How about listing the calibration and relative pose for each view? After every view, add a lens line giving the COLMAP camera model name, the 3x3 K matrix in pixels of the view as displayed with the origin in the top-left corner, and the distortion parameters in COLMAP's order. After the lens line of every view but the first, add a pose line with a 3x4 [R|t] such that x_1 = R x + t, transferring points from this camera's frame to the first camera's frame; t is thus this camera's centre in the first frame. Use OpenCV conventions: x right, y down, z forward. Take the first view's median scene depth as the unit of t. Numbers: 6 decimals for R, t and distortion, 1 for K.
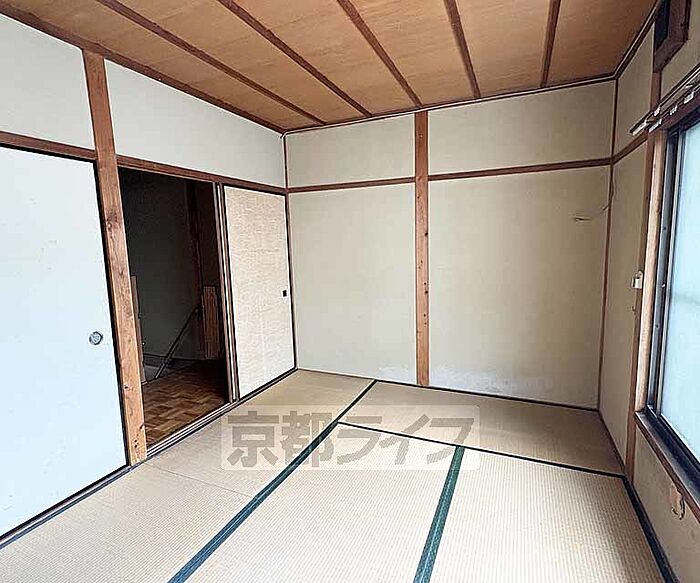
lens RADIAL K [[372.8, 0, 350.0], [0, 372.8, 291.5], [0, 0, 1]] dist [-0.001678, -0.000022]
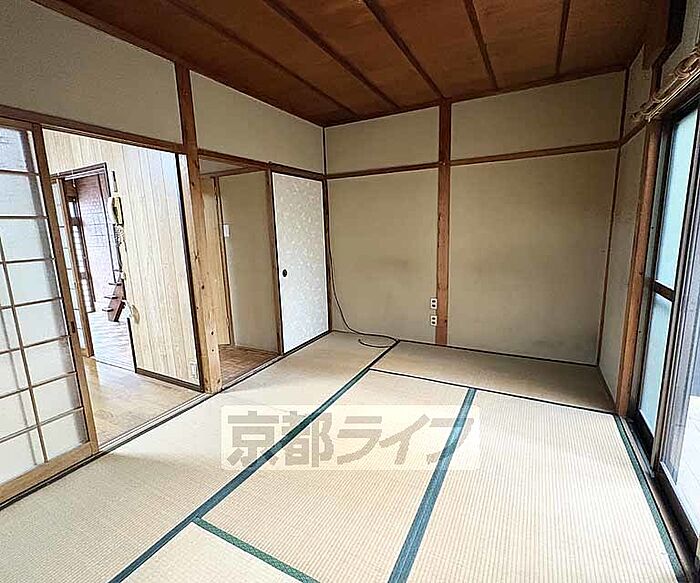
lens RADIAL K [[347.9, 0, 346.7], [0, 347.9, 289.5], [0, 0, 1]] dist [0.019956, 0.000089]
pose [[0.997761, 0.008639, -0.066321, -0.032376], [-0.005424, 0.998808, 0.048513, 0.036427], [0.066661, -0.048045, 0.996618, -0.120422]]
